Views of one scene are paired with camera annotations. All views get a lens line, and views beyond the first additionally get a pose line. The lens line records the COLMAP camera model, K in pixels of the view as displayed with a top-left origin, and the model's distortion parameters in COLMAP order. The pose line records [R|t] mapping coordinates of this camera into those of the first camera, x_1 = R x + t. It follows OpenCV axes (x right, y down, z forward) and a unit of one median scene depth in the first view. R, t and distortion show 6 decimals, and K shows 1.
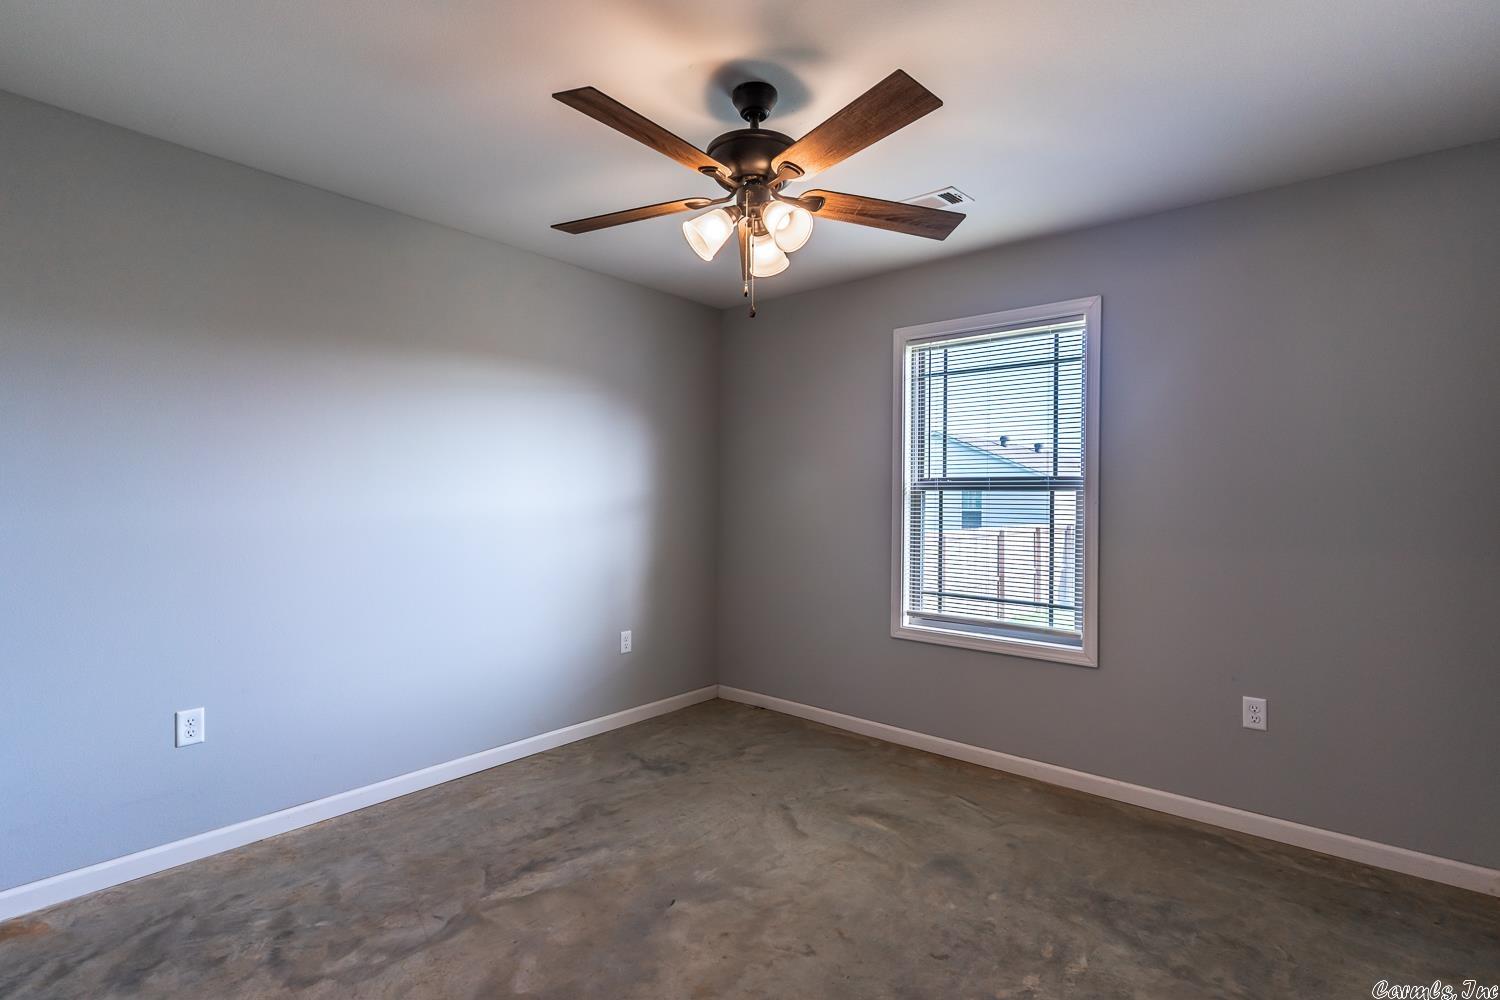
lens RADIAL K [[623.3, 0, 752.2], [0, 623.3, 496.4], [0, 0, 1]] dist [0.000209, 0.000035]
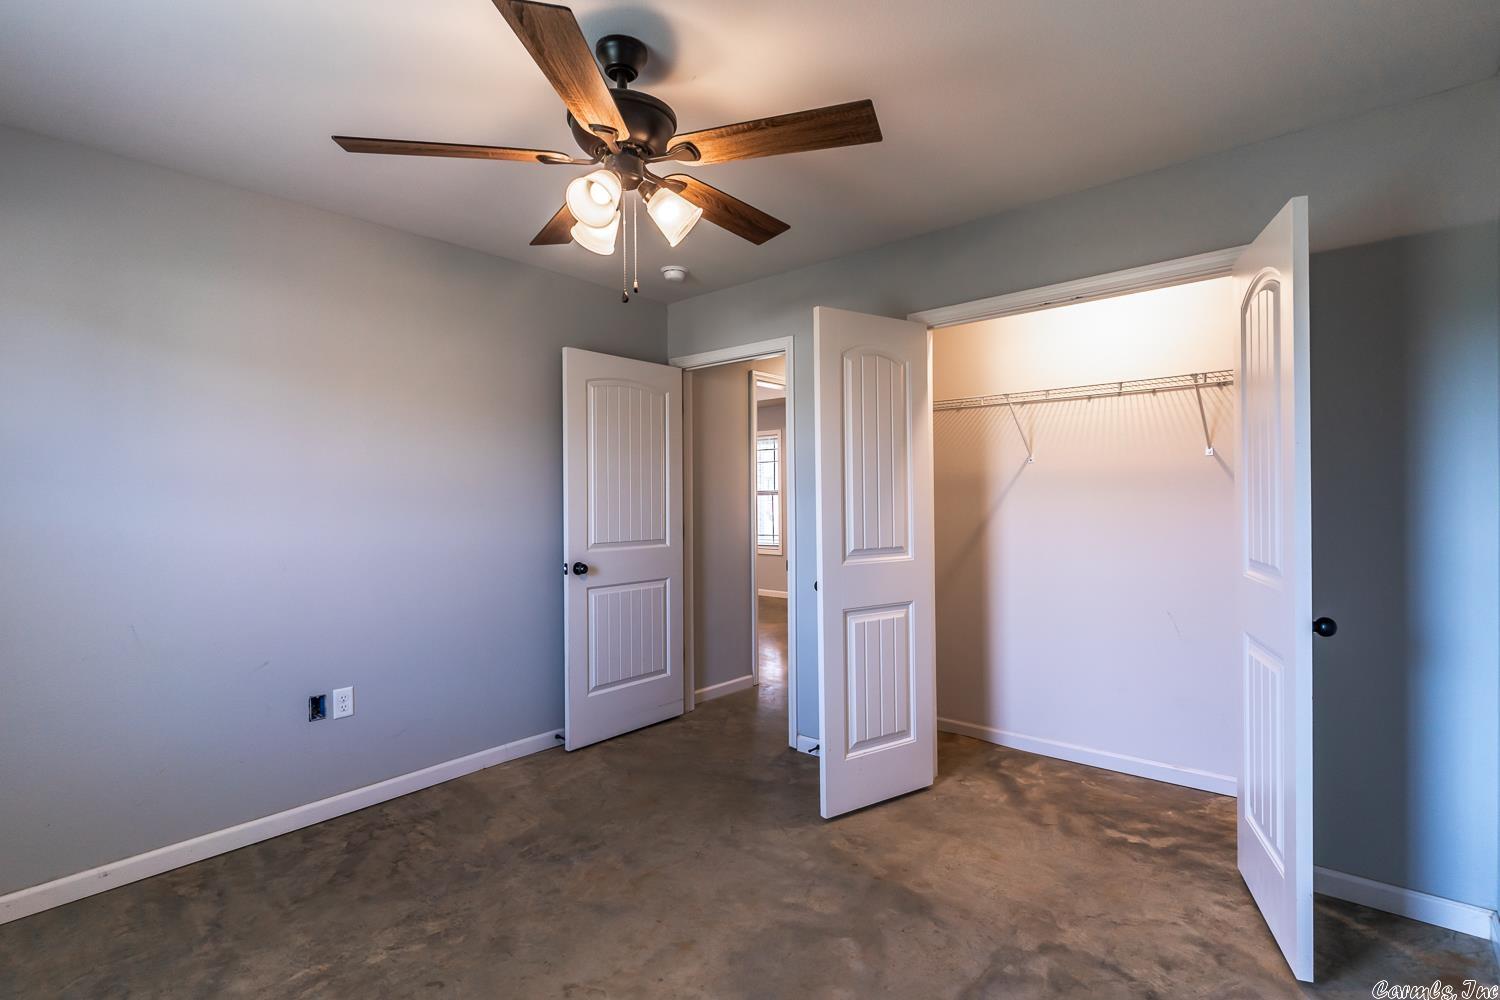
lens RADIAL K [[722.0, 0, 750.6], [0, 722.0, 499.5], [0, 0, 1]] dist [-0.000222, 0.000009]
pose [[-0.999532, 0.001557, 0.030541, -0.223765], [0.001456, 0.999993, -0.003331, -0.000467], [-0.030546, -0.003285, -0.999528, 2.161524]]
